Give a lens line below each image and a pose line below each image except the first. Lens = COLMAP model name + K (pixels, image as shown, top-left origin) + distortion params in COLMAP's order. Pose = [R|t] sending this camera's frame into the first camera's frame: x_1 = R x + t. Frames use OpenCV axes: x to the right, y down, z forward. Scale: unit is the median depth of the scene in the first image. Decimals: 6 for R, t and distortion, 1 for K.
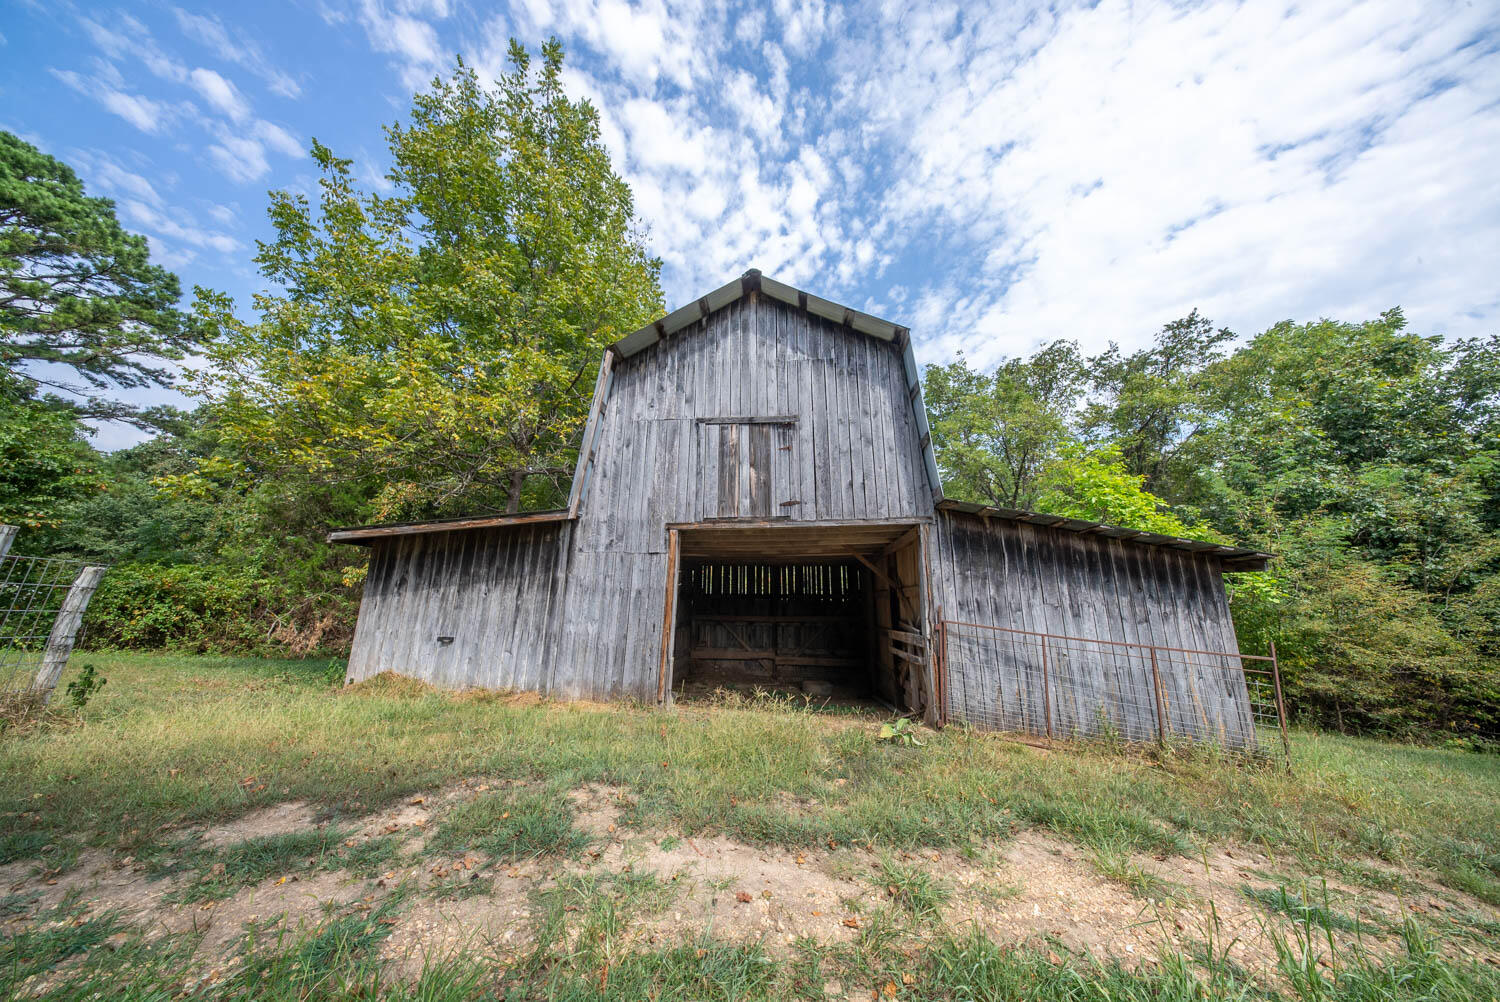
lens RADIAL K [[455.5, 0, 748.8], [0, 455.5, 497.3], [0, 0, 1]] dist [-0.001589, -0.000243]
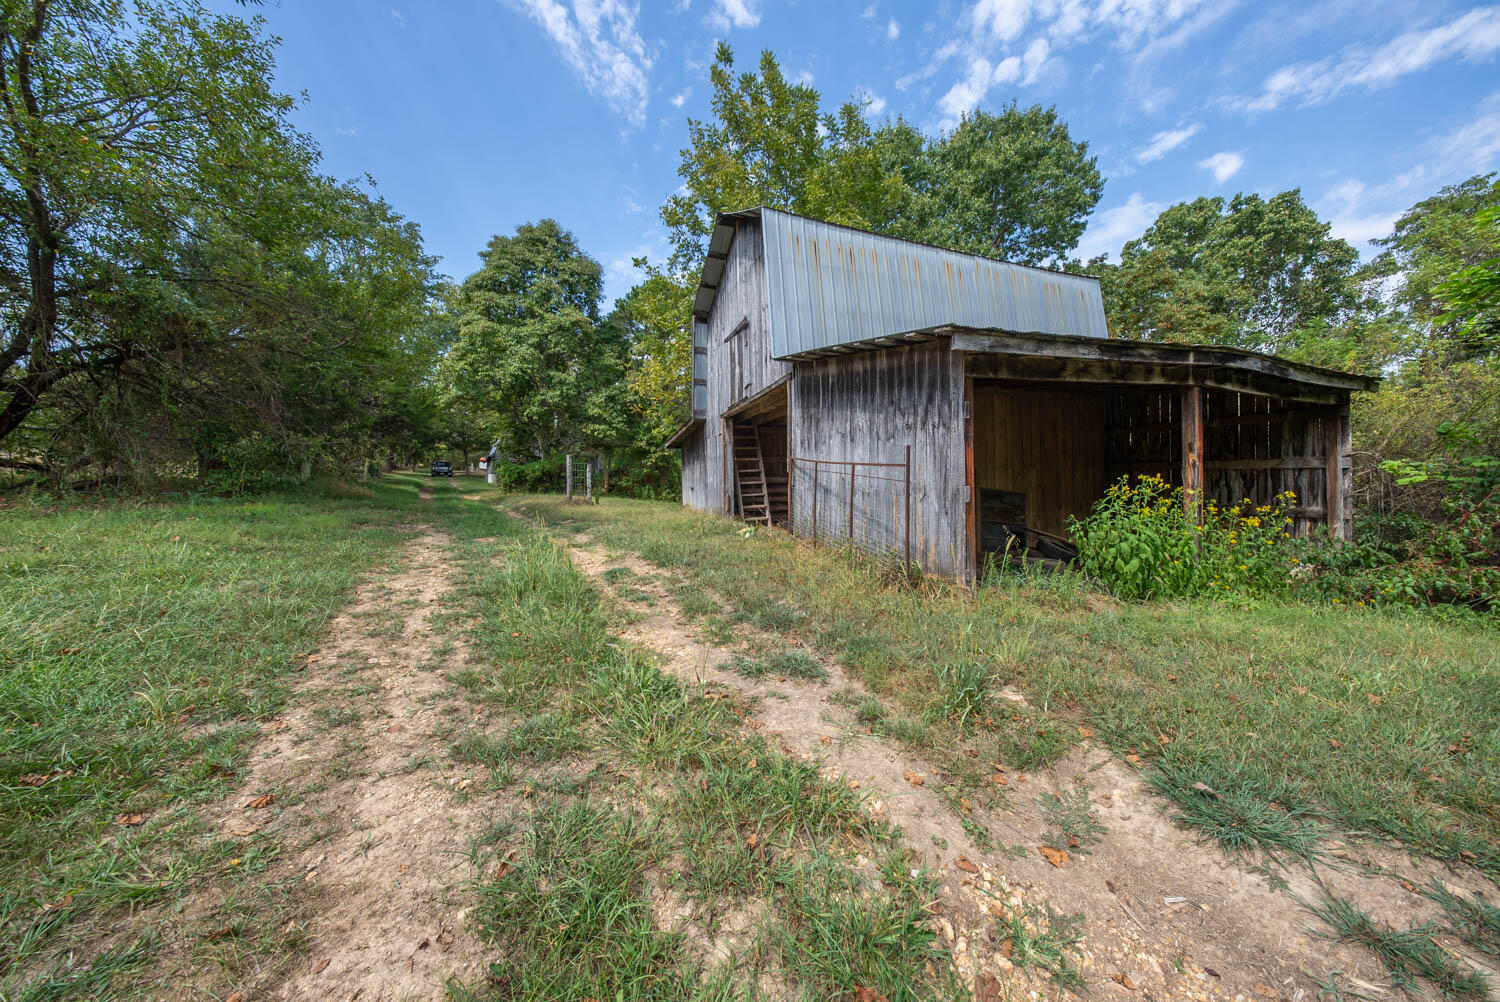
lens RADIAL K [[455.5, 0, 751.0], [0, 455.5, 500.1], [0, 0, 1]] dist [-0.001589, -0.000243]
pose [[0.513299, -0.013610, -0.858102, 1.274459], [0.207732, 0.972112, 0.108842, 0.201384], [0.832690, -0.234123, 0.501811, 0.242413]]
